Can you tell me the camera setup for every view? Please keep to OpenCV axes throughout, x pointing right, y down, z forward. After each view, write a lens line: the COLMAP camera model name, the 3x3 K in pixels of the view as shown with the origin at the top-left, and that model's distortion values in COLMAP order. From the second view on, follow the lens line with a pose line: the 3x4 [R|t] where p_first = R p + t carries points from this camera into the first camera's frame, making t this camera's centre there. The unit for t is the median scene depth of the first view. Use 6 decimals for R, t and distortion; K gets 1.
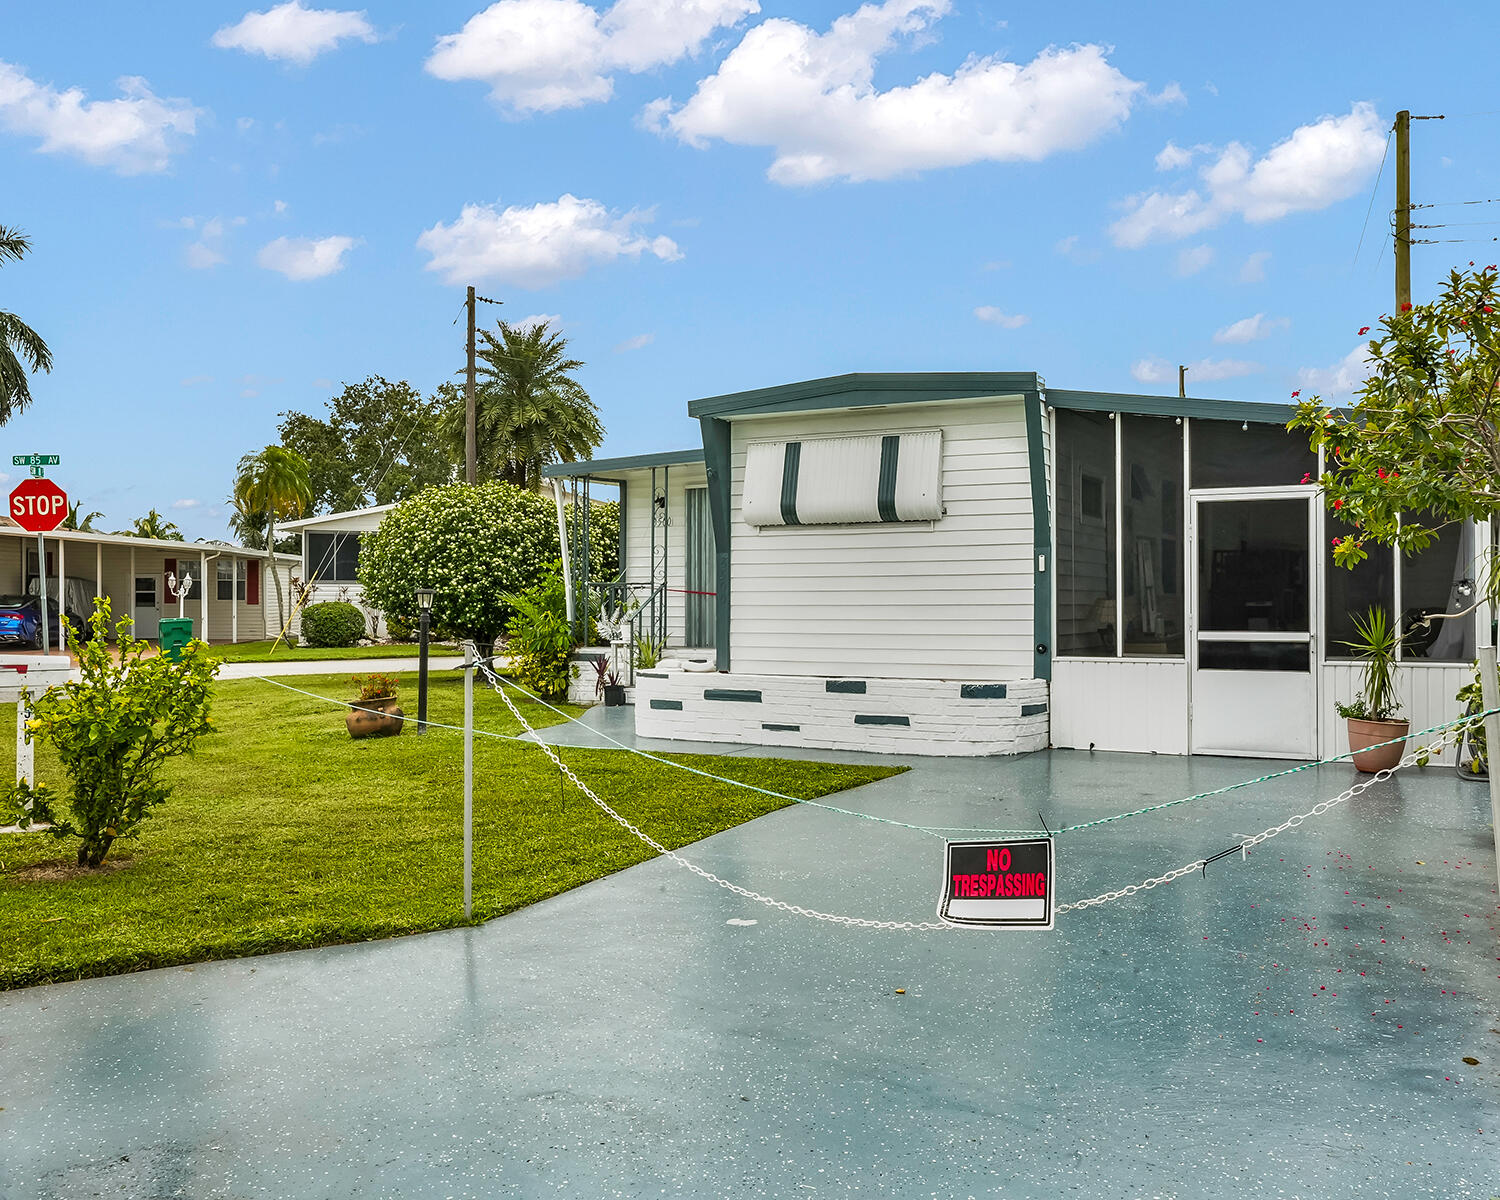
lens RADIAL K [[1302.1, 0, 831.0], [0, 1302.1, 602.5], [0, 0, 1]] dist [0.075755, -0.001860]
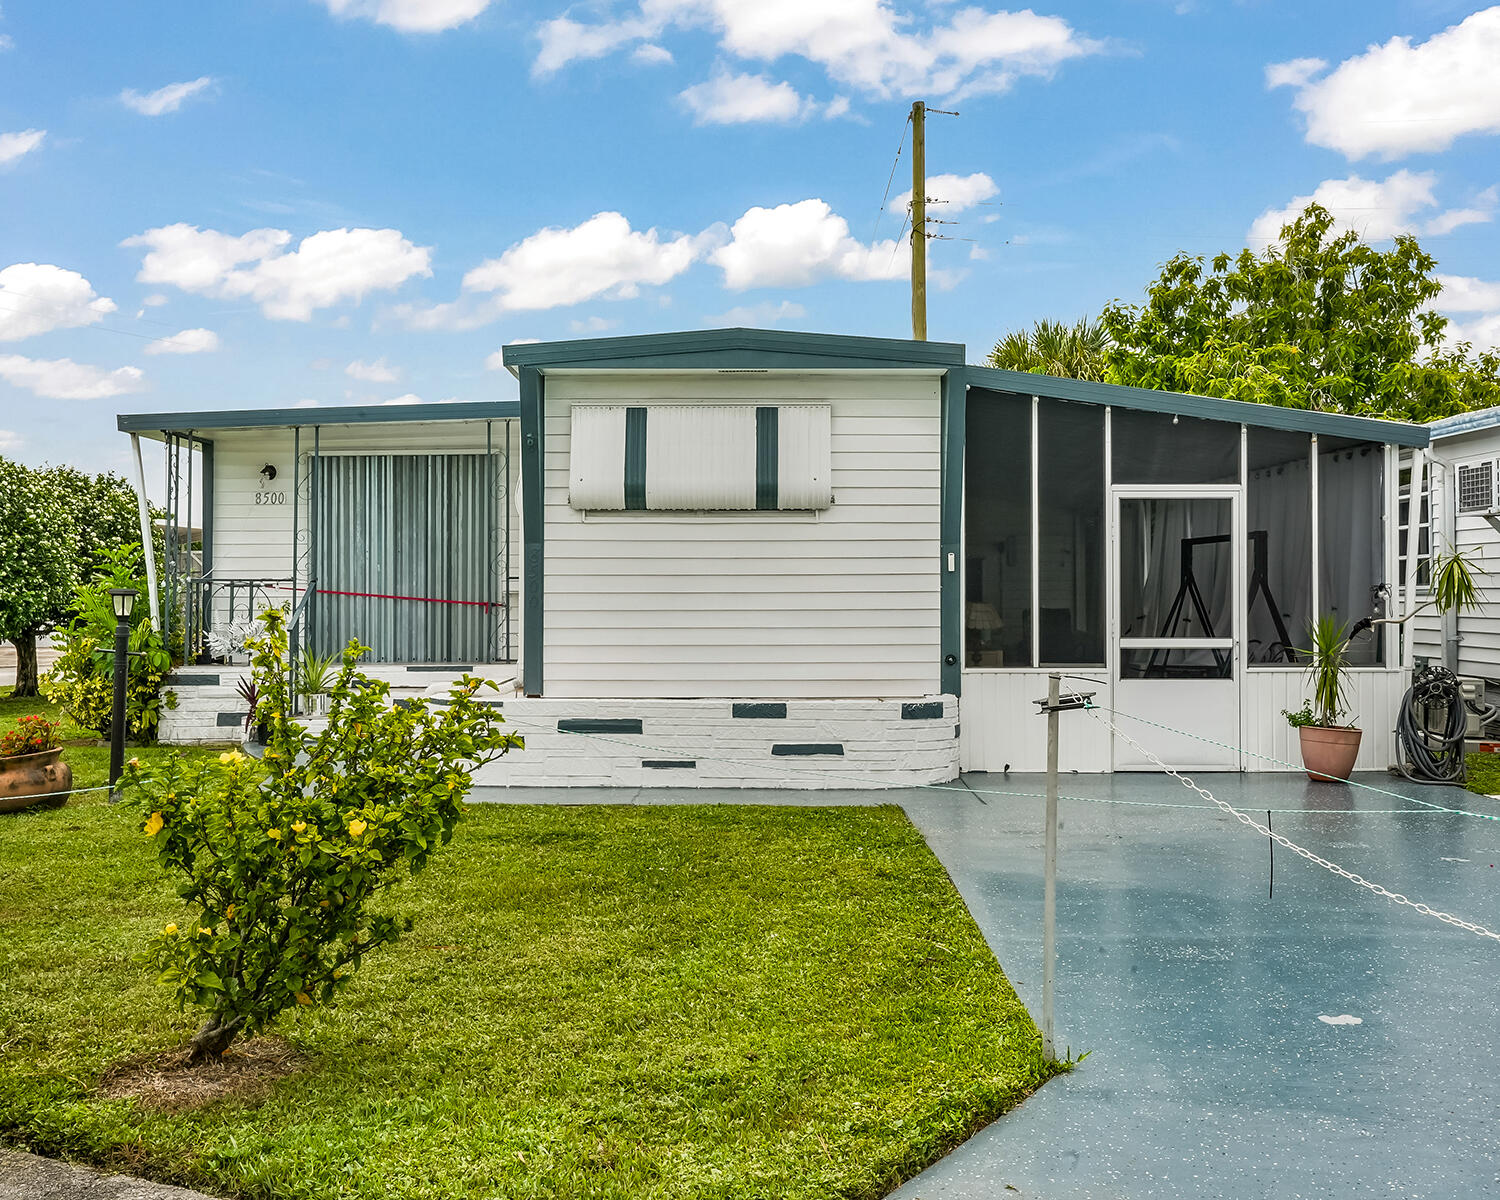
lens RADIAL K [[1473.4, 0, 750.0], [0, 1473.4, 600.0], [0, 0, 1]] dist [0.071668, 0.004272]
pose [[0.900209, -0.000130, 0.435459, -0.390556], [-0.000410, 0.999999, 0.001146, -0.005839], [-0.435458, -0.001210, 0.900208, 0.165307]]
